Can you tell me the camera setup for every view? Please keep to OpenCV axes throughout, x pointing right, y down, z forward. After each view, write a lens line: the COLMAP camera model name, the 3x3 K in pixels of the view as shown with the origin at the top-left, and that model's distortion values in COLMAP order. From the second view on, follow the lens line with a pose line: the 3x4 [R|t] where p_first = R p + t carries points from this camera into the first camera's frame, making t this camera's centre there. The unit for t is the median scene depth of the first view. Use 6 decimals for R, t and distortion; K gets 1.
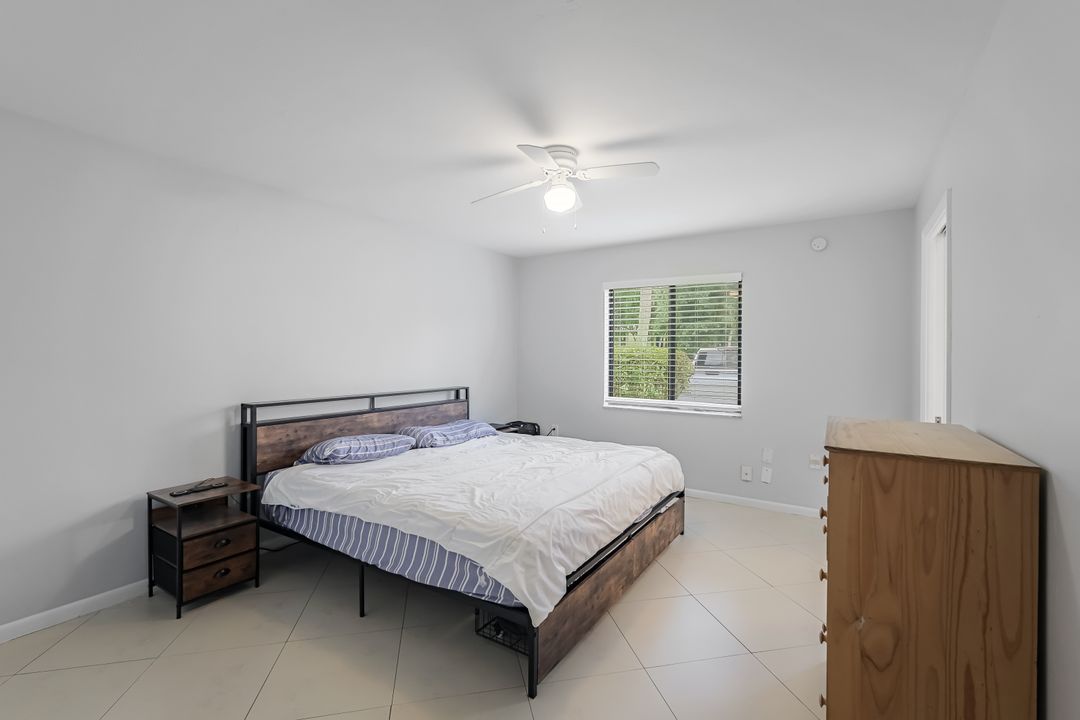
lens RADIAL K [[471.0, 0, 542.3], [0, 471.0, 354.9], [0, 0, 1]] dist [0.002687, 0.000149]
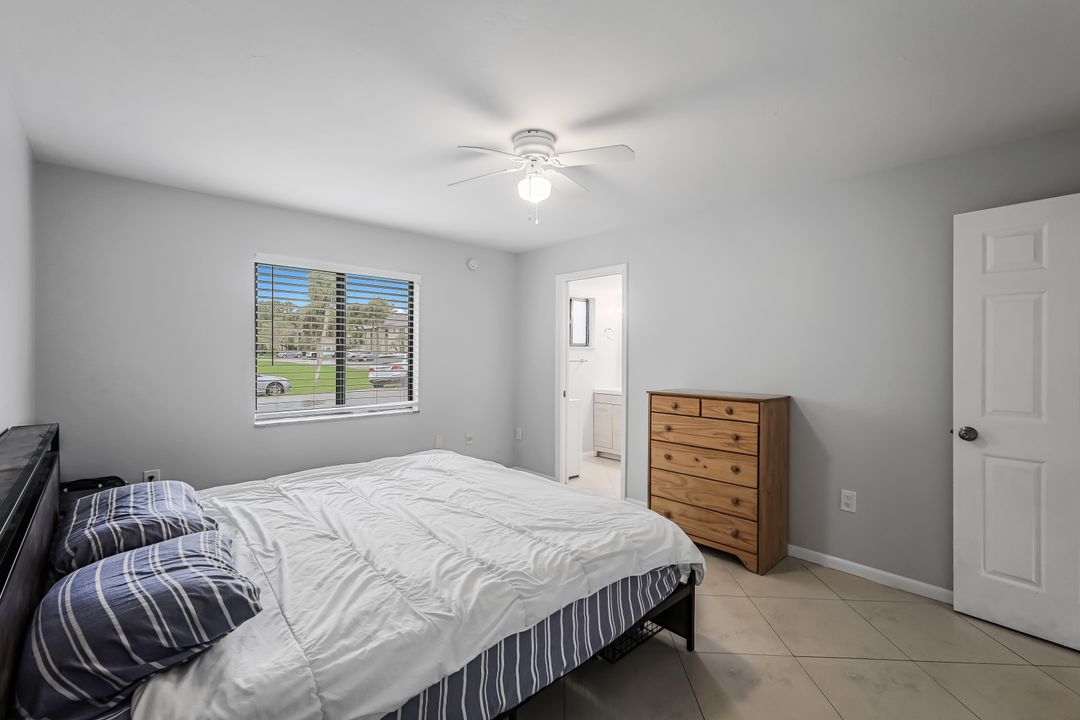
lens RADIAL K [[471.0, 0, 542.3], [0, 471.0, 354.9], [0, 0, 1]] dist [0.002687, 0.000149]
pose [[0.252436, -0.003072, 0.967609, -0.839533], [-0.002068, 0.999991, 0.003715, 0.000367], [-0.967611, -0.002939, 0.252428, 0.734828]]
